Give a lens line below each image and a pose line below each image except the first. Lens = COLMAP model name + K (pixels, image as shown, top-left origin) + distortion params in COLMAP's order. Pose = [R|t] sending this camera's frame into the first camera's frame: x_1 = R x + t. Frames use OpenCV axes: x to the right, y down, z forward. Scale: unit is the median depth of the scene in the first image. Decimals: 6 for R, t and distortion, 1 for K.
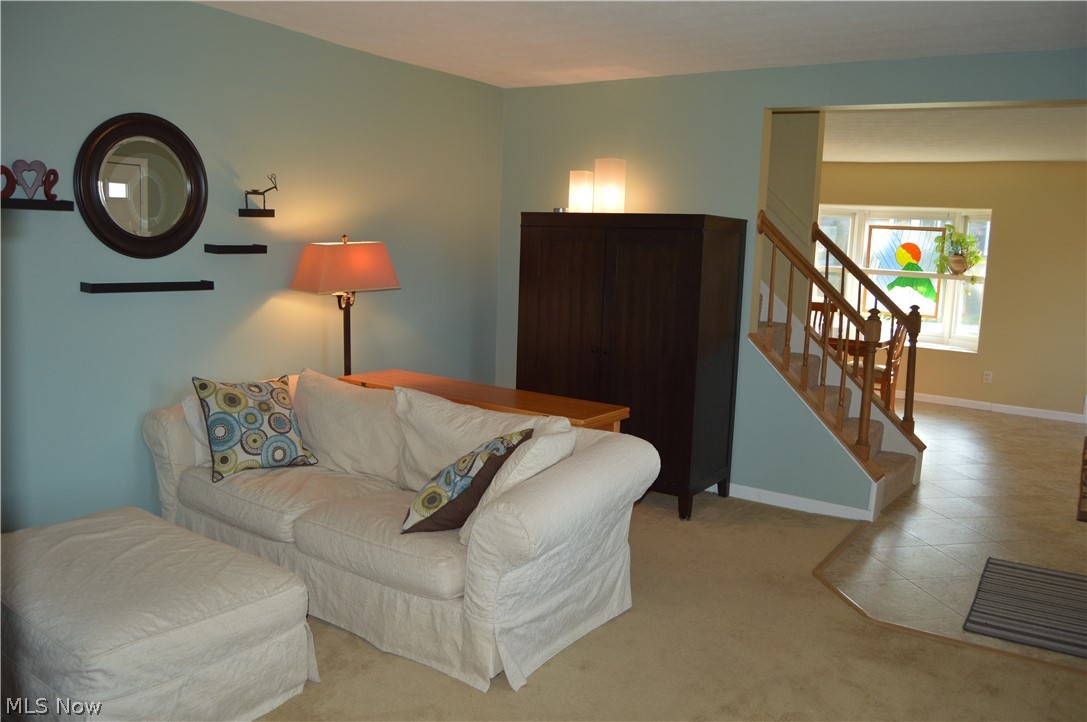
lens RADIAL K [[868.5, 0, 543.5], [0, 868.5, 361.0], [0, 0, 1]] dist [-0.074388, 0.004996]
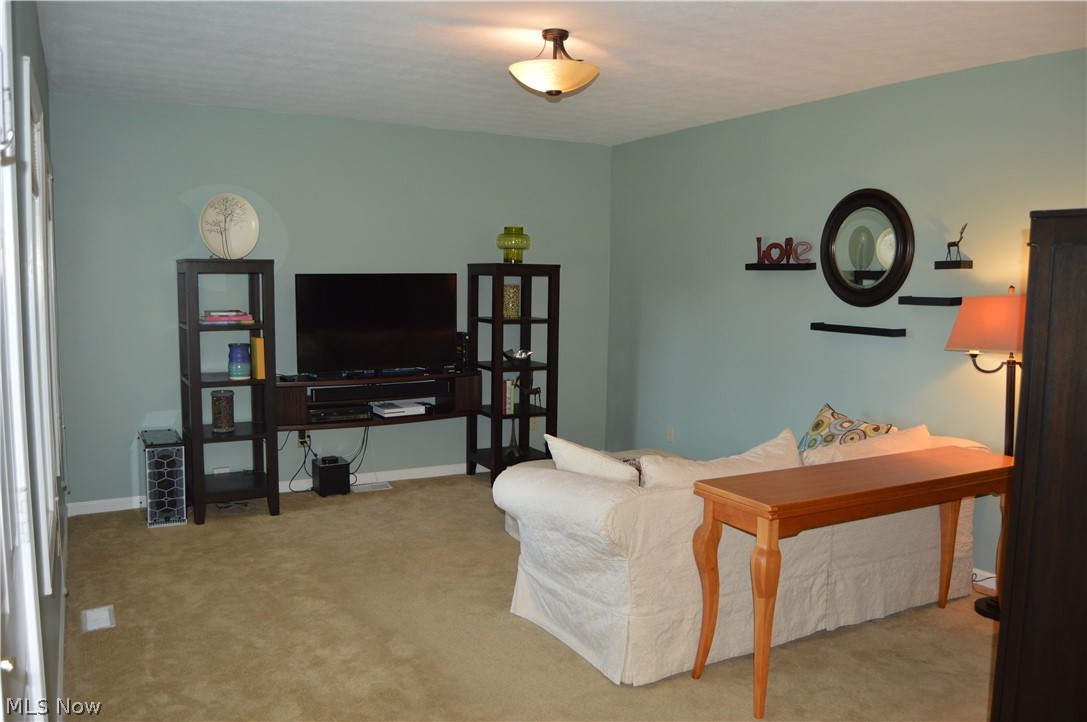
lens RADIAL K [[868.5, 0, 543.5], [0, 868.5, 361.0], [0, 0, 1]] dist [-0.074388, 0.004996]
pose [[-0.424965, 0.050533, -0.903798, 0.798417], [-0.145350, 0.981676, 0.123231, -0.121982], [0.893464, 0.183736, -0.409832, 1.053693]]
